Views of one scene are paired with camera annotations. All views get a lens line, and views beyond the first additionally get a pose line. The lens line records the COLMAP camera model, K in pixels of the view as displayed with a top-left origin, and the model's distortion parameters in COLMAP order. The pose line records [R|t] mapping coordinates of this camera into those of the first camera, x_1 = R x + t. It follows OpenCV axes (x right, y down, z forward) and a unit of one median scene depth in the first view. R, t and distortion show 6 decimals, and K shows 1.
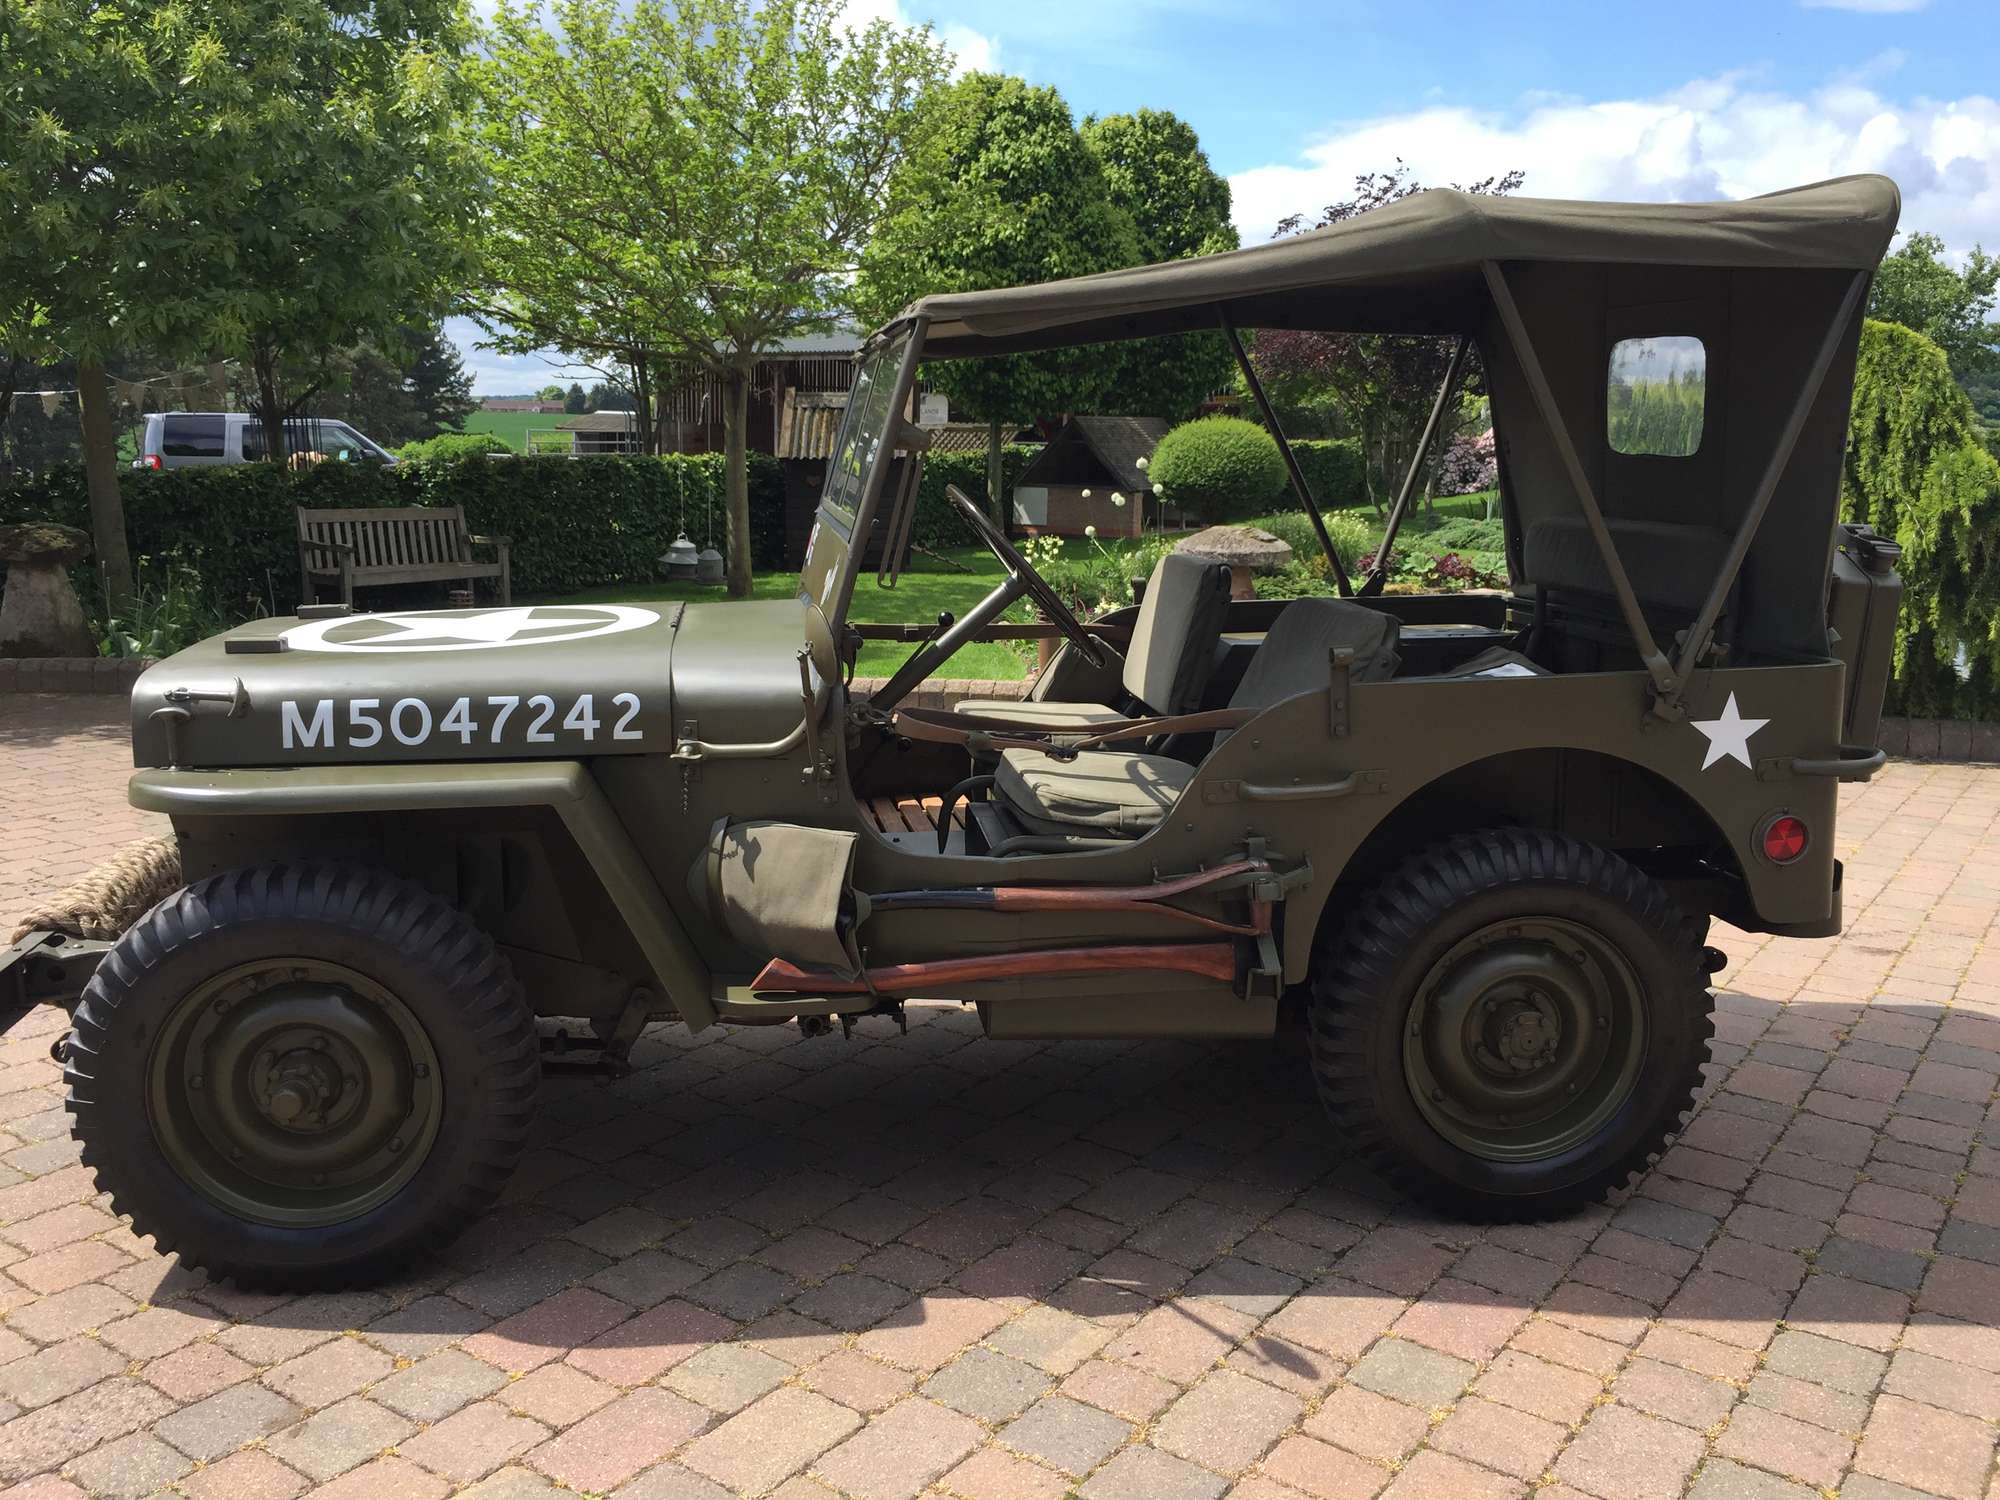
lens RADIAL K [[1704.9, 0, 994.6], [0, 1704.9, 740.2], [0, 0, 1]] dist [0.074767, -0.094383]
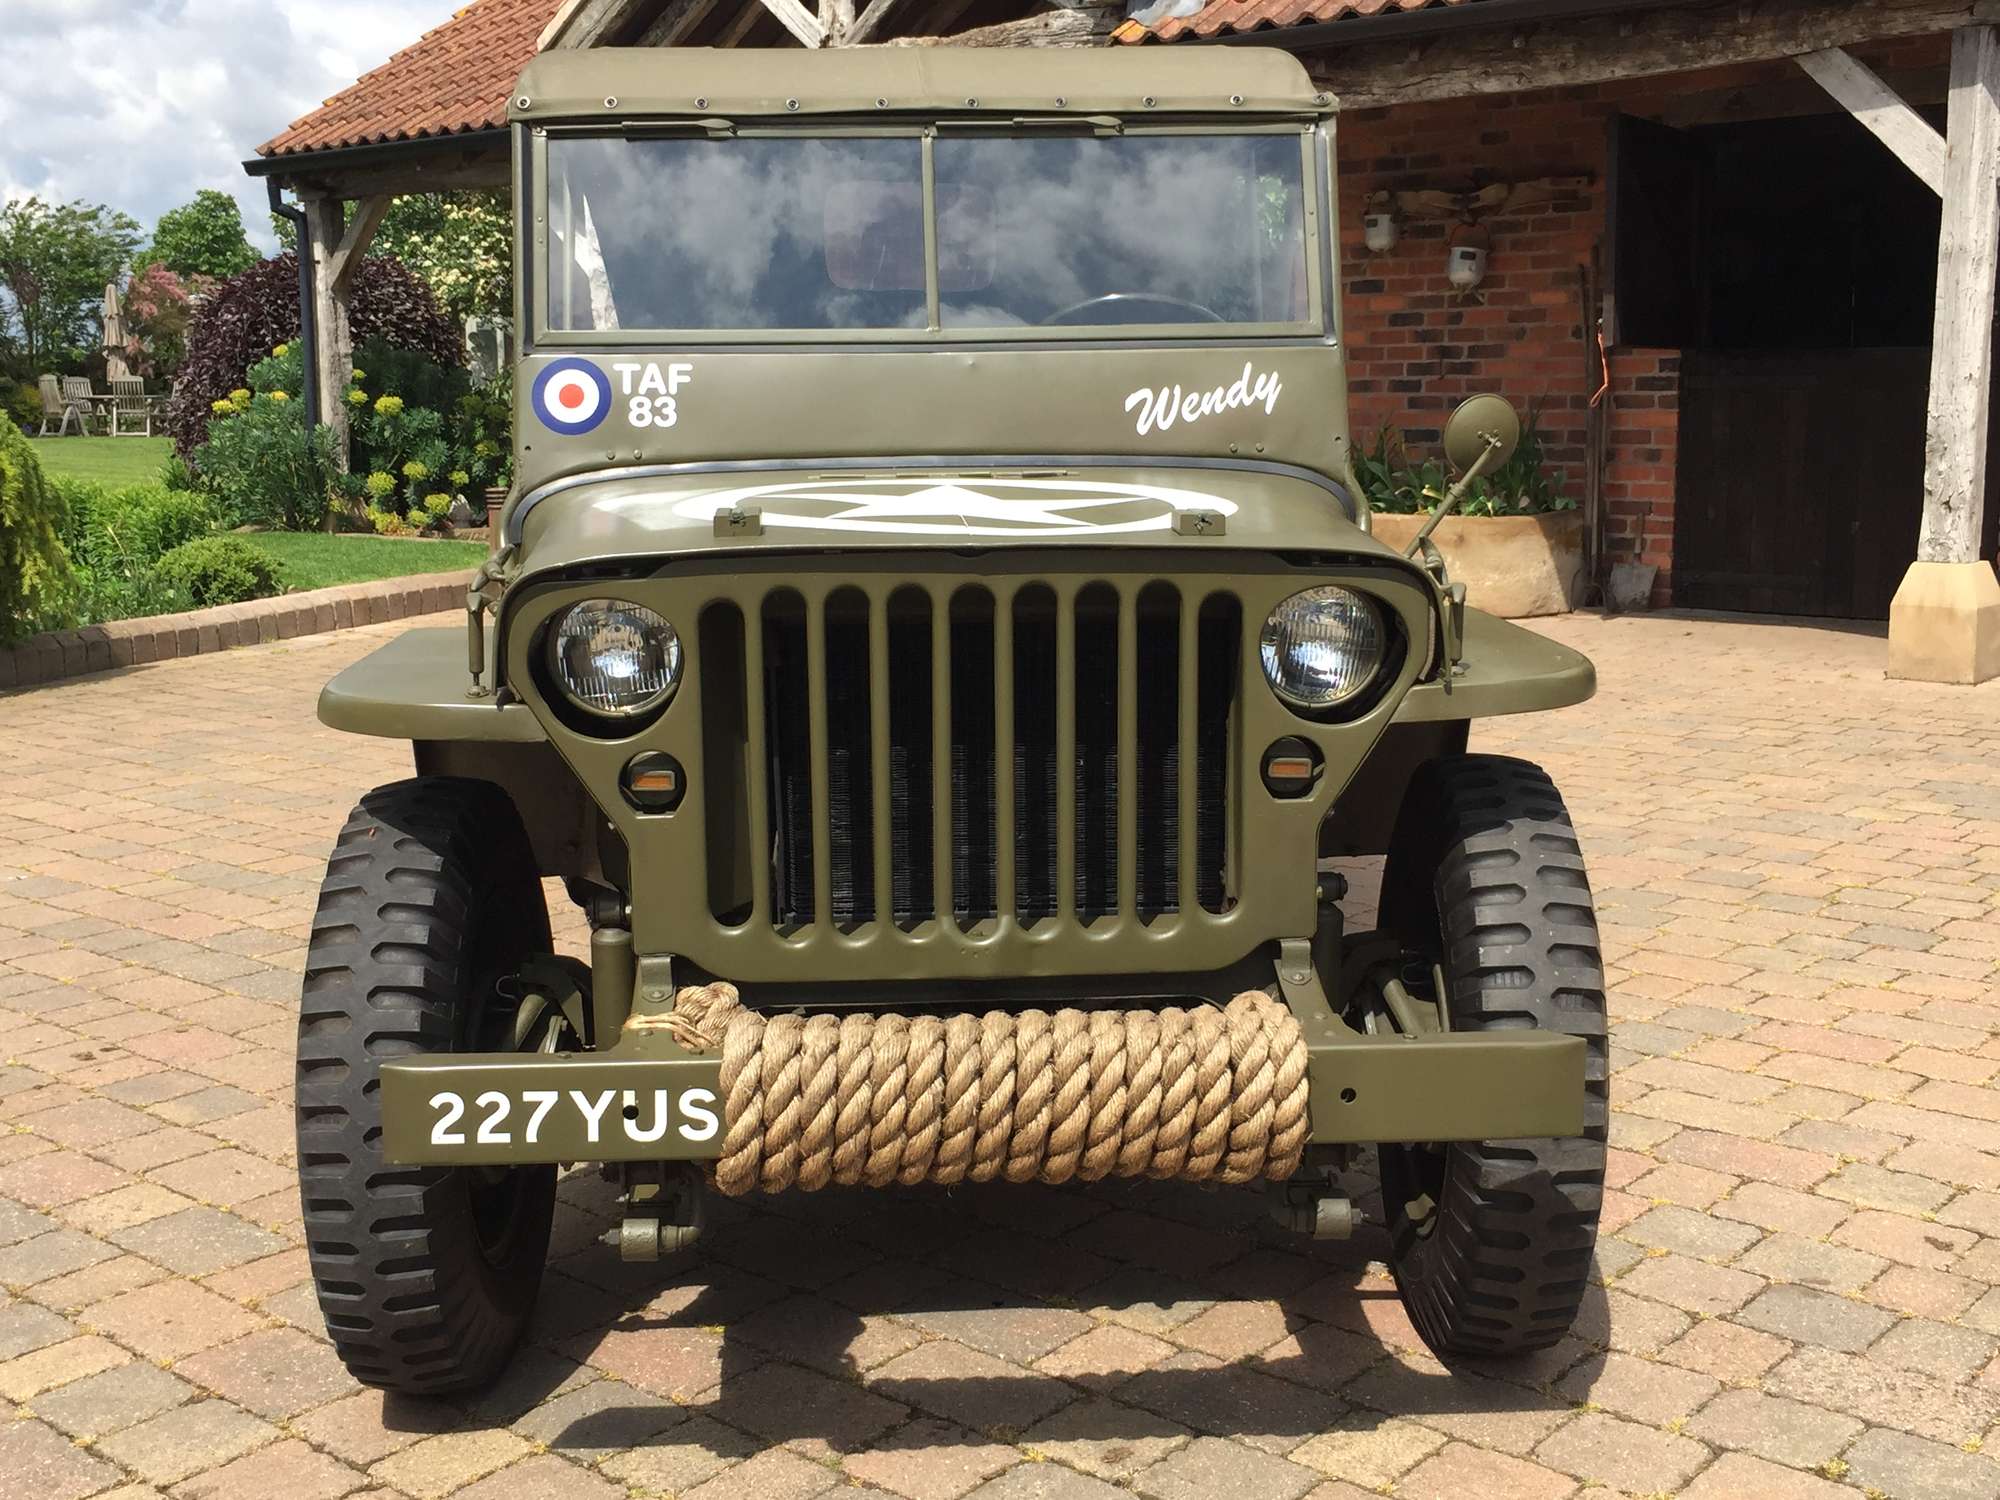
lens RADIAL K [[2264.0, 0, 1008.7], [0, 2264.0, 738.7], [0, 0, 1]] dist [0.051898, 0.005095]
pose [[0.079558, -0.169760, 0.982269, -1.352368], [0.182966, 0.971138, 0.153017, -0.125934], [-0.979895, 0.167548, 0.108322, 1.056393]]
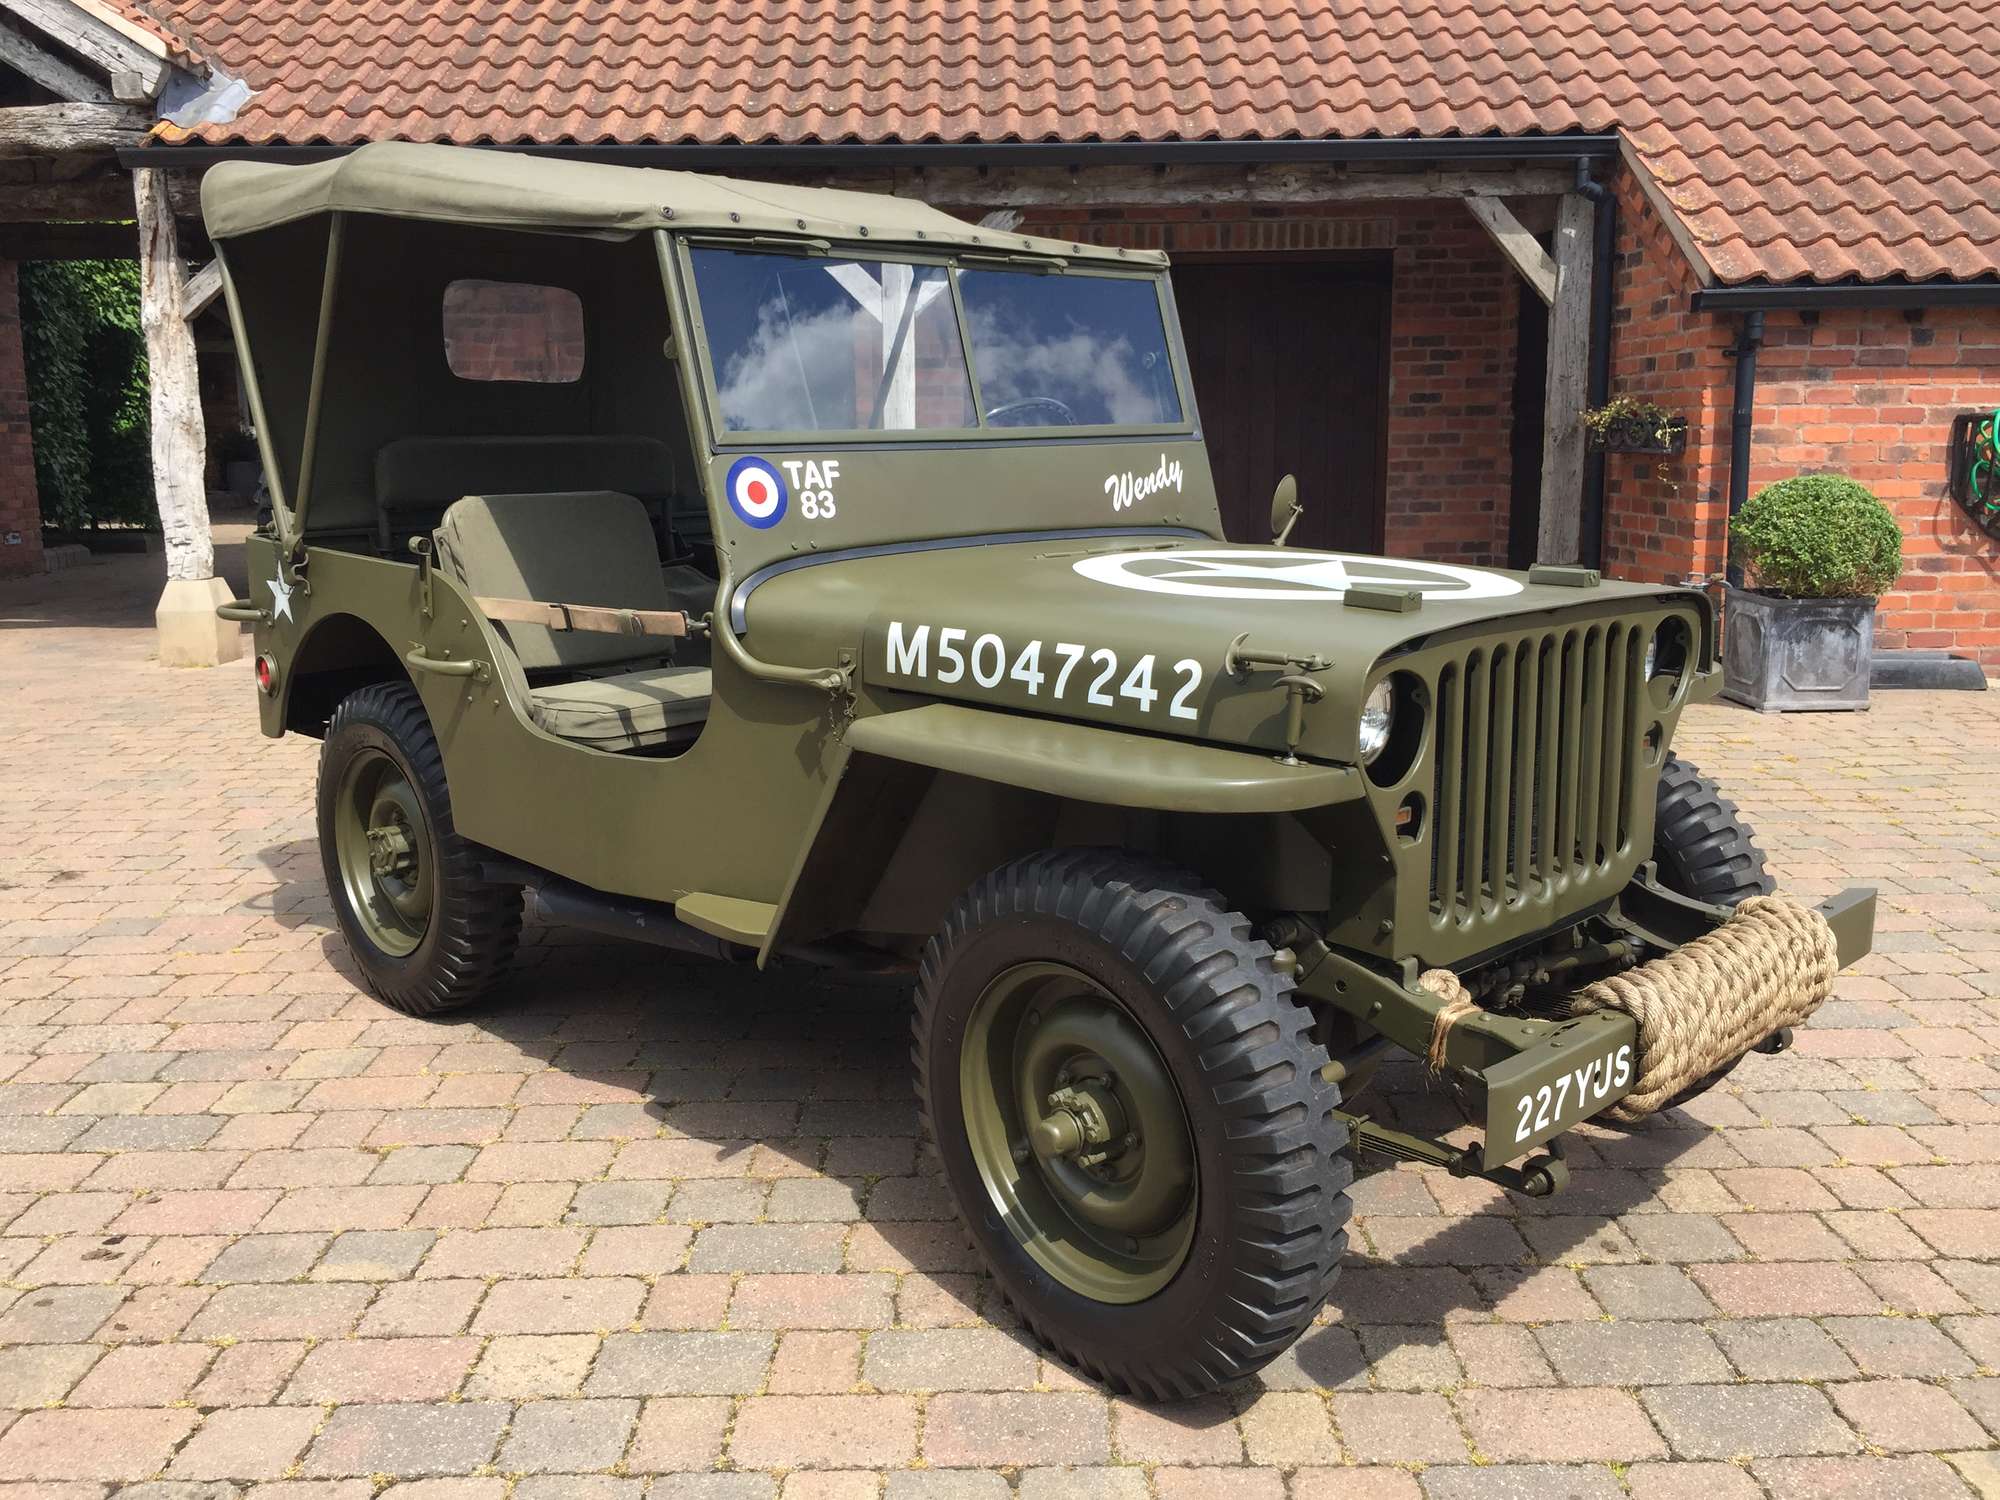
lens RADIAL K [[1704.9, 0, 994.6], [0, 1704.9, 740.2], [0, 0, 1]] dist [0.074767, -0.094383]
pose [[-0.592630, -0.154697, 0.790480, -1.028219], [0.141374, 0.946172, 0.291156, -0.292709], [-0.792971, 0.284301, -0.538860, 1.847269]]
